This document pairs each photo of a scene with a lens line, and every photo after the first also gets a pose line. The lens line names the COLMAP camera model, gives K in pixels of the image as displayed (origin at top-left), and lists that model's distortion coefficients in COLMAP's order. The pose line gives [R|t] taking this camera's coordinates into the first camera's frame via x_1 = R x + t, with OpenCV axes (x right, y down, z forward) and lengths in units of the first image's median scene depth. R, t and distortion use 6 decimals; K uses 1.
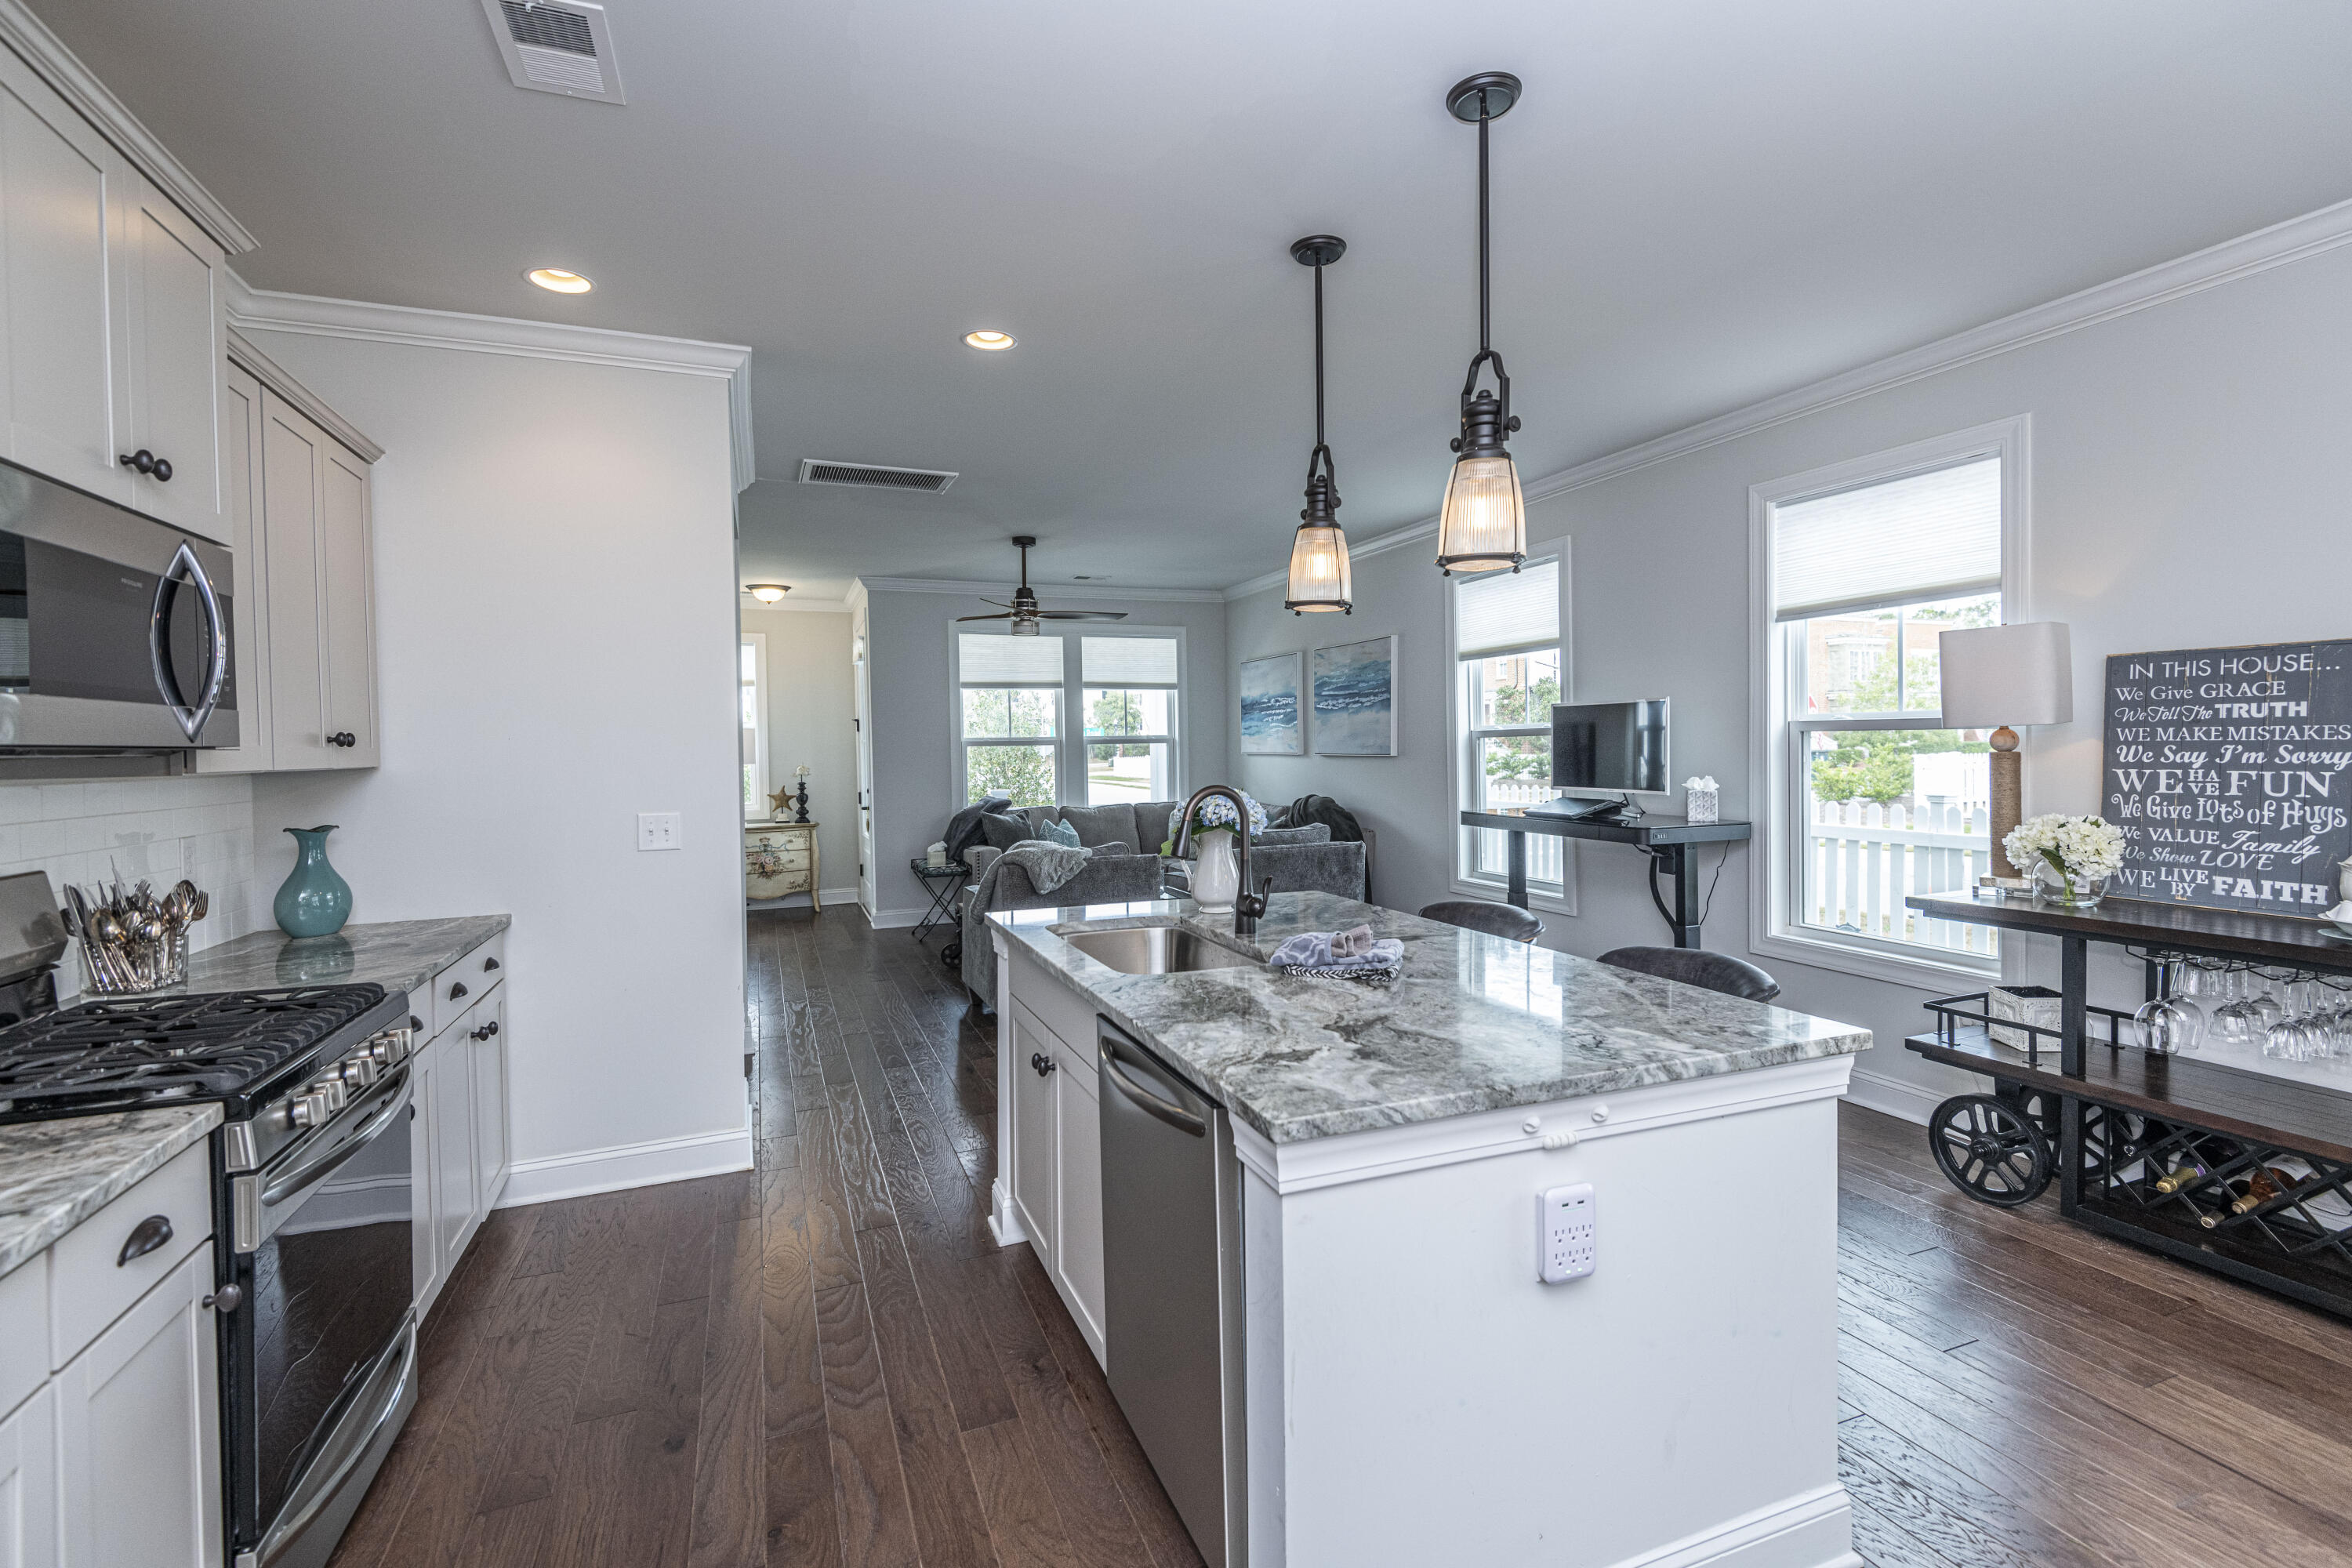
lens RADIAL K [[1073.7, 0, 1185.5], [0, 1073.7, 768.2], [0, 0, 1]] dist [0.015912, -0.000050]
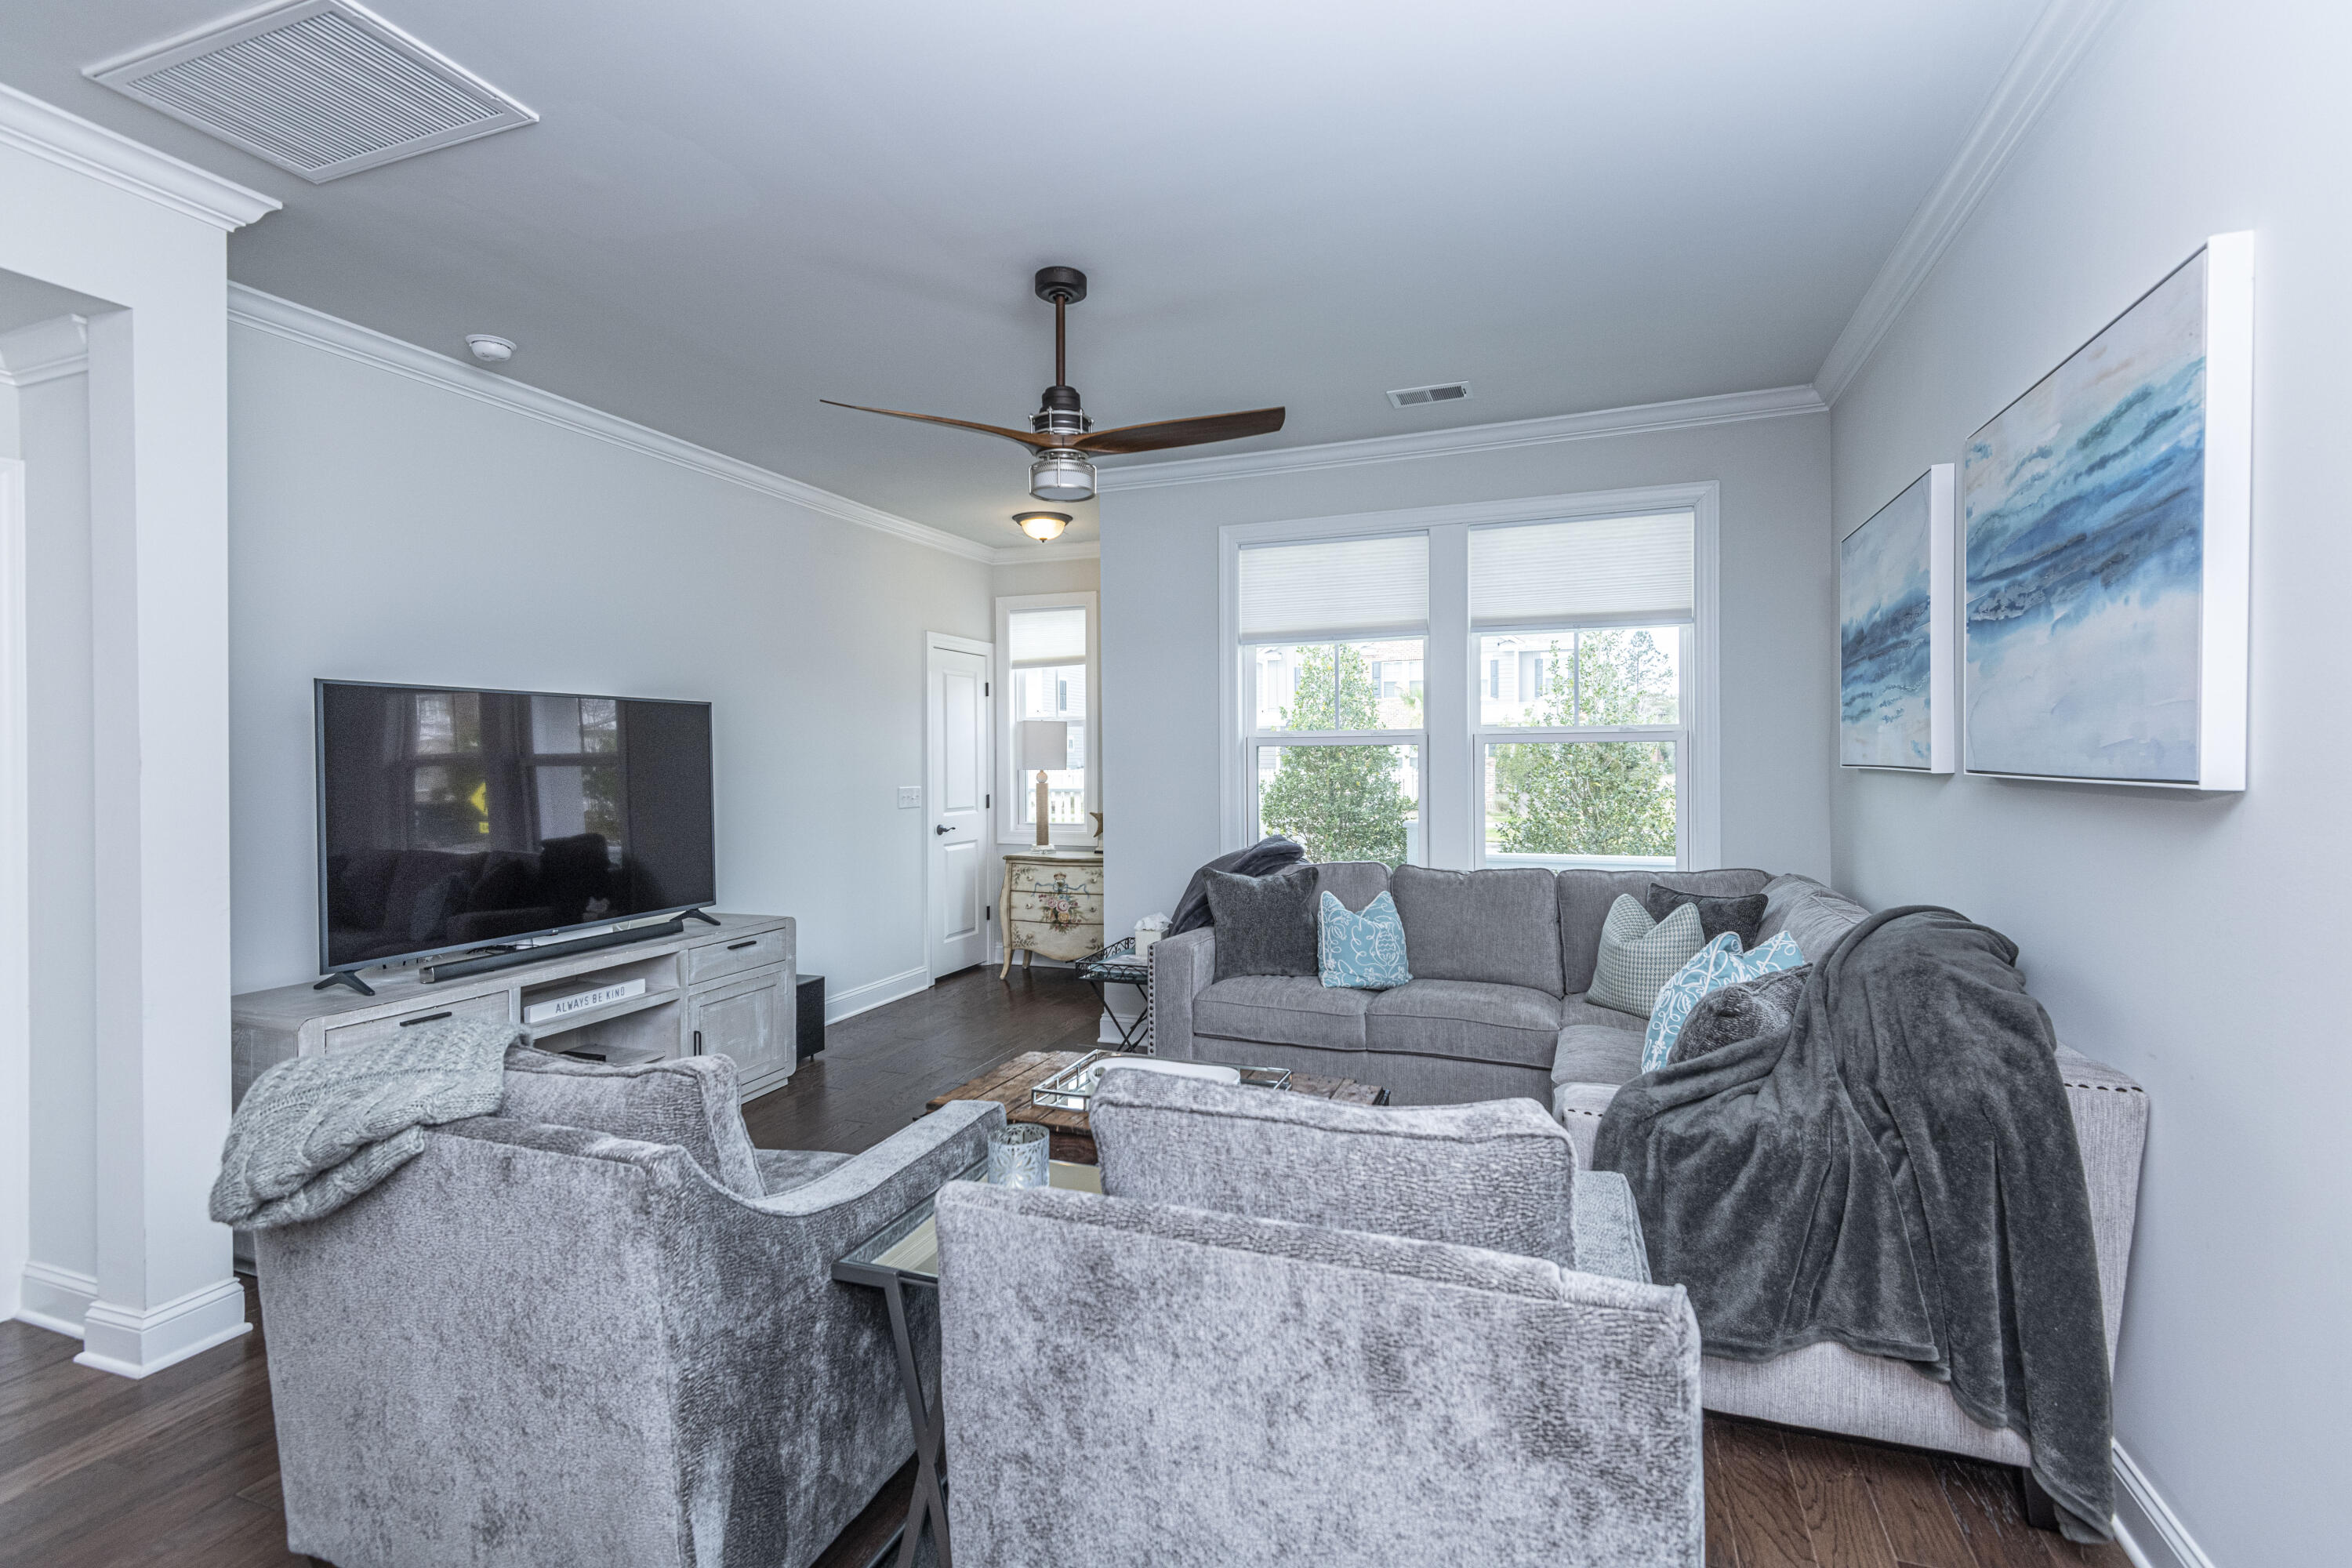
lens RADIAL K [[1073.7, 0, 1185.5], [0, 1073.7, 768.2], [0, 0, 1]] dist [0.015912, -0.000050]
pose [[0.745731, 0.018029, -0.666003, 0.144344], [-0.020373, 0.999783, 0.004253, -0.009625], [0.665935, 0.010396, 0.745937, 0.537738]]
